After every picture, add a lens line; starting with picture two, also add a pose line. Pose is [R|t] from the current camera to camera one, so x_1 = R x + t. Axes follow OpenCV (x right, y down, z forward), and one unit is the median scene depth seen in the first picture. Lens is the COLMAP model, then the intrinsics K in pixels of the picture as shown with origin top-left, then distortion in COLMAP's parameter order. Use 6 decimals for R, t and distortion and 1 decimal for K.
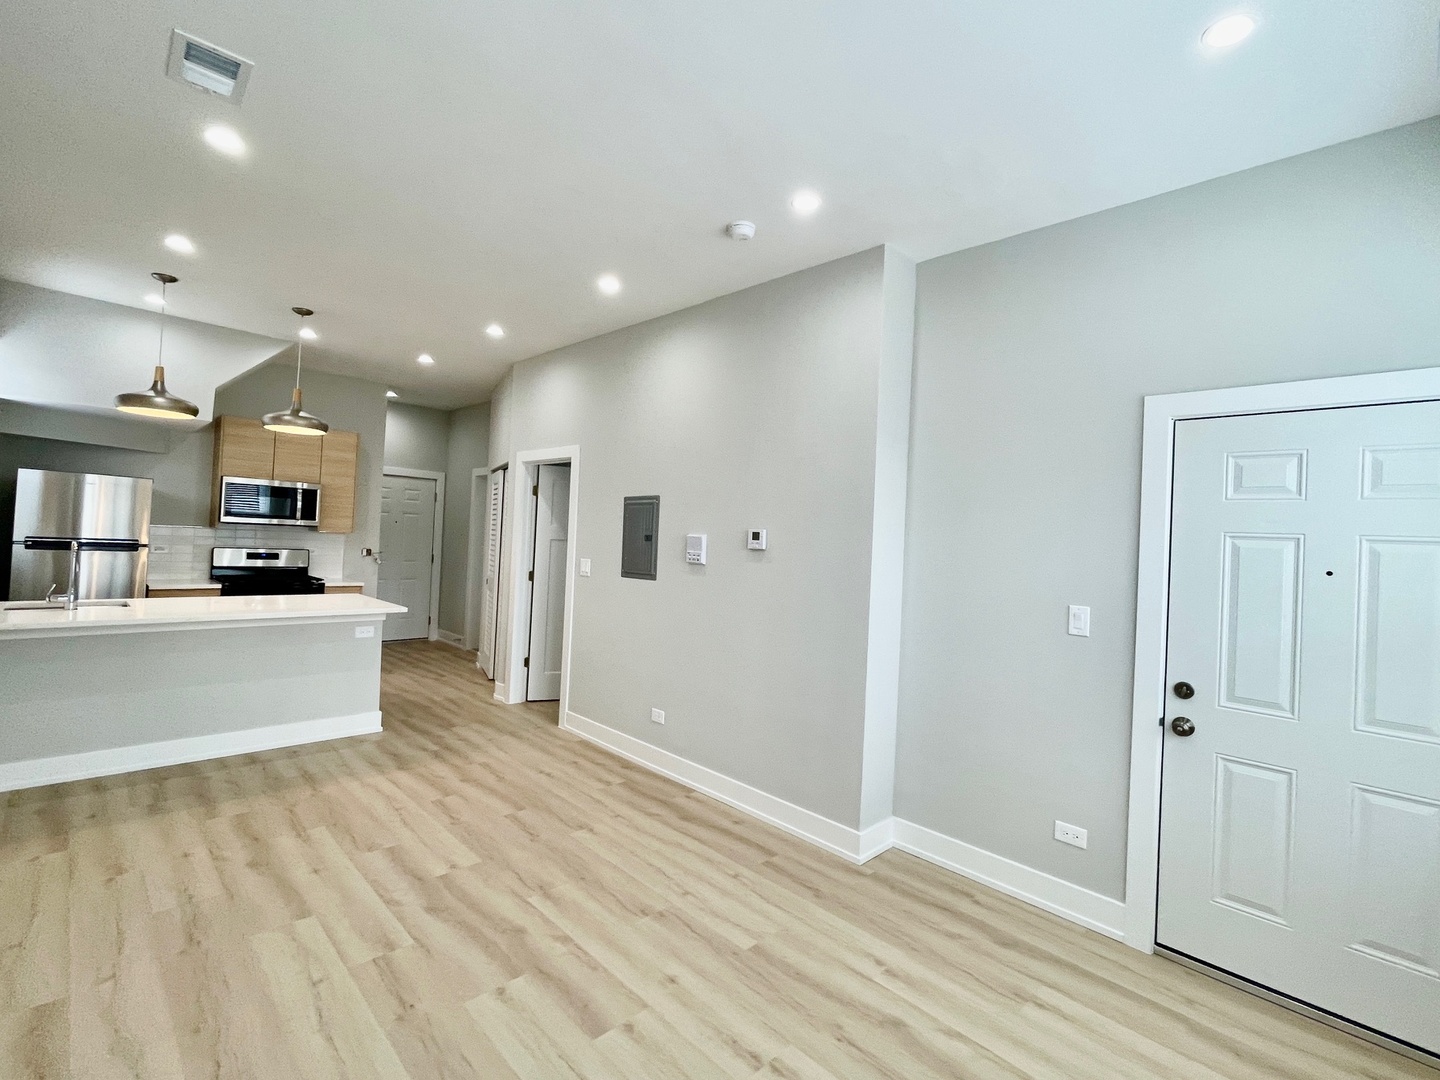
lens RADIAL K [[658.9, 0, 719.4], [0, 658.9, 529.4], [0, 0, 1]] dist [0.000833, 0.002924]
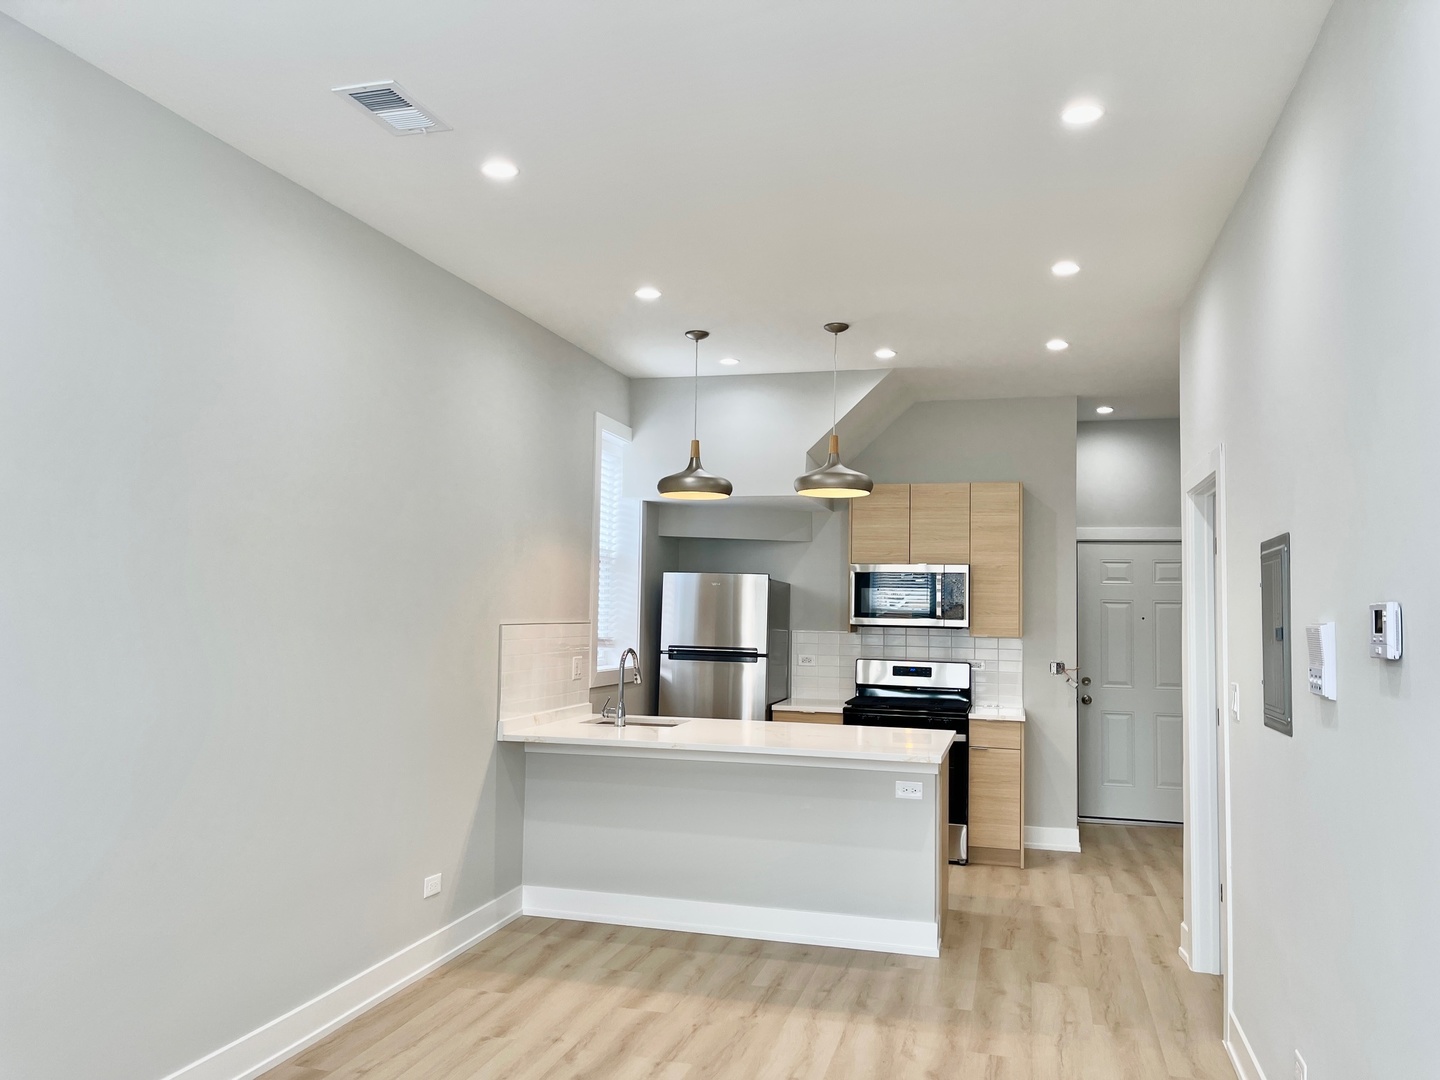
lens RADIAL K [[1087.4, 0, 725.2], [0, 1087.4, 552.7], [0, 0, 1]] dist [0.052876, -0.021135]
pose [[0.497178, -0.085080, -0.863467, 0.327016], [0.020040, 0.996041, -0.086604, 0.014534], [0.867417, 0.025753, 0.496915, 0.325647]]
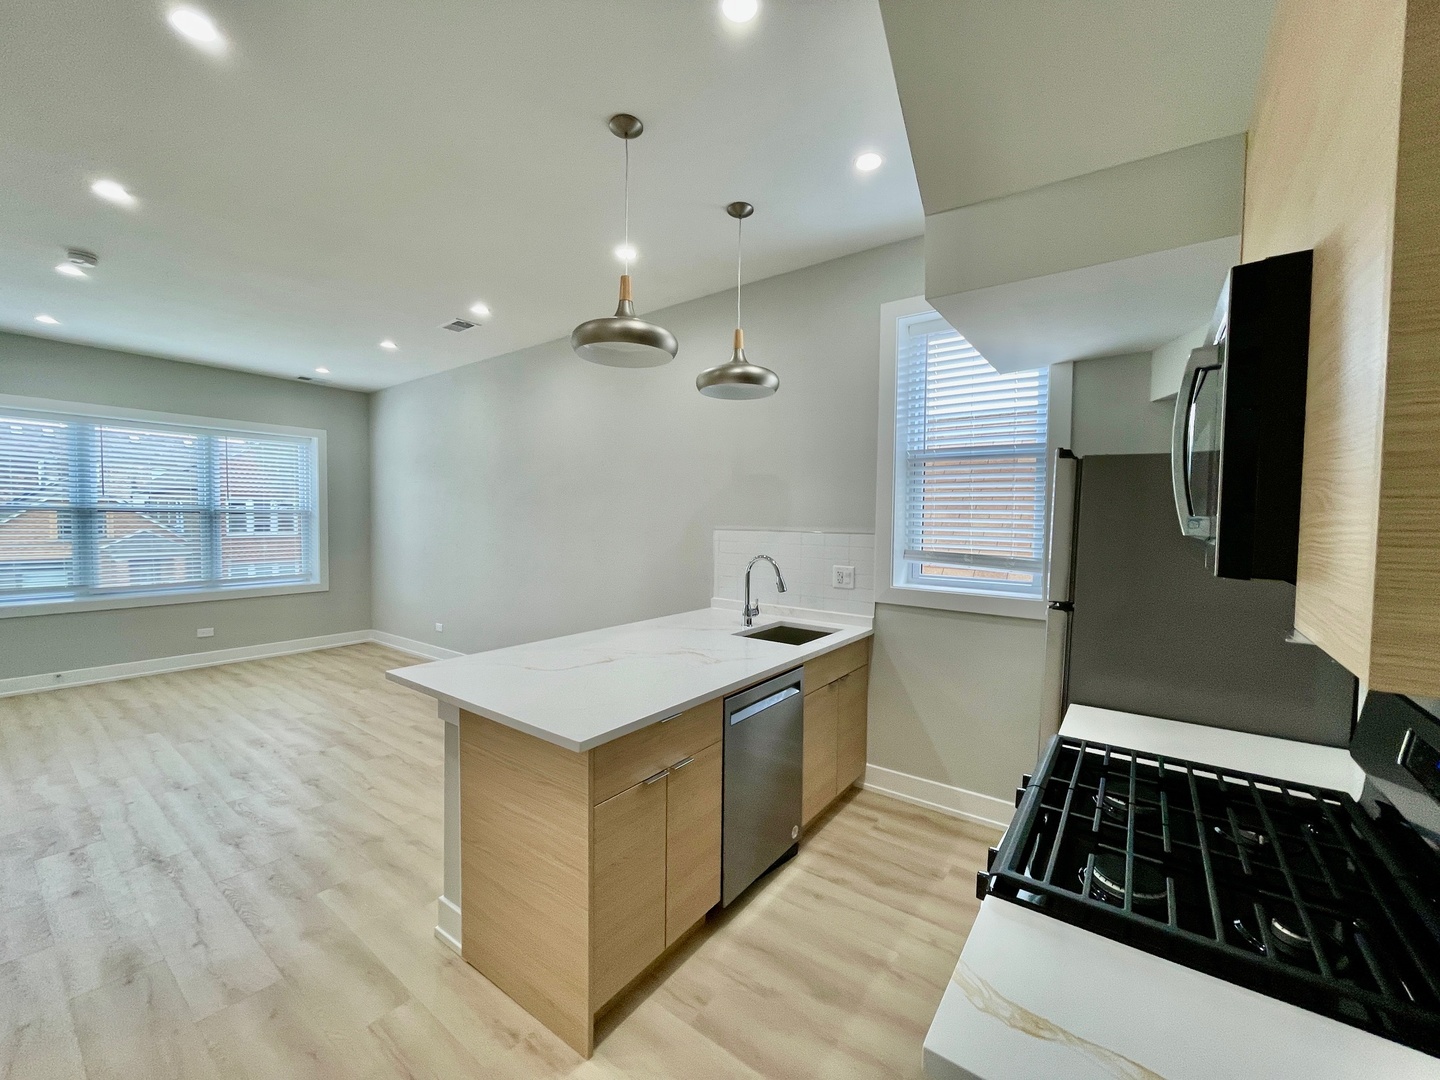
lens RADIAL K [[583.2, 0, 713.8], [0, 583.2, 544.9], [0, 0, 1]] dist [0.005681, -0.001458]
pose [[-0.988429, -0.054096, -0.141713, -0.681108], [-0.058273, 0.997975, 0.025489, -0.012887], [0.140048, 0.033452, -0.989580, 1.547614]]
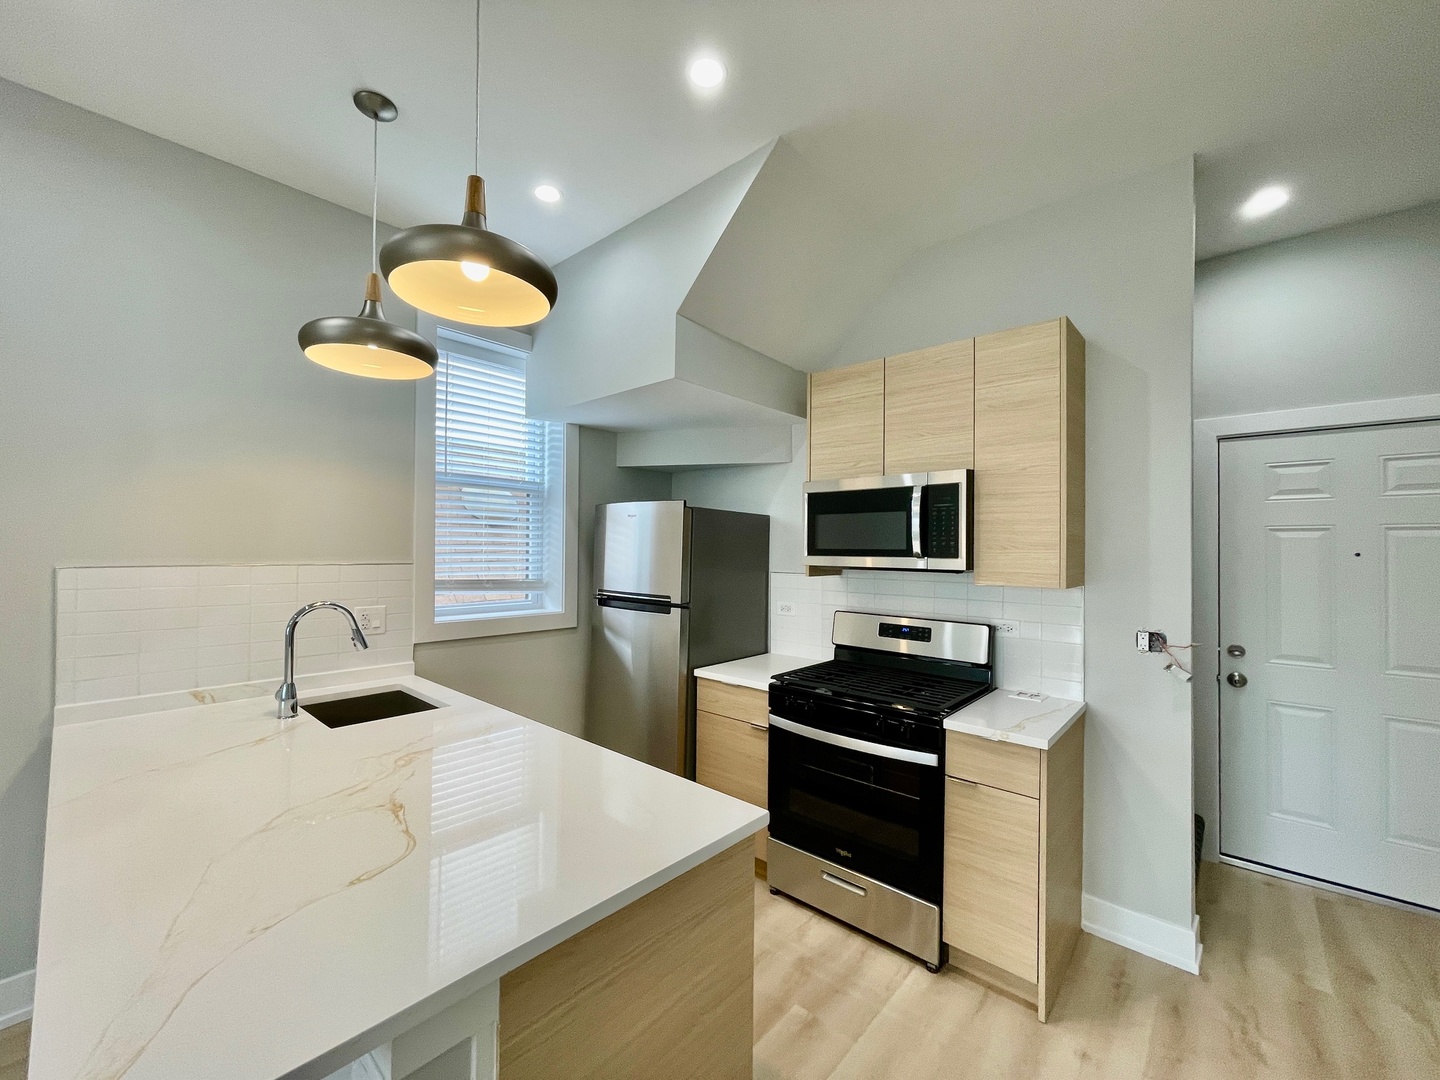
lens RADIAL K [[583.2, 0, 721.5], [0, 583.2, 544.2], [0, 0, 1]] dist [0.005681, -0.001458]
pose [[0.057958, -0.055576, -0.996771, -0.352066], [0.007921, 0.998443, -0.055209, -0.003864], [0.998288, -0.004695, 0.058308, 1.156969]]
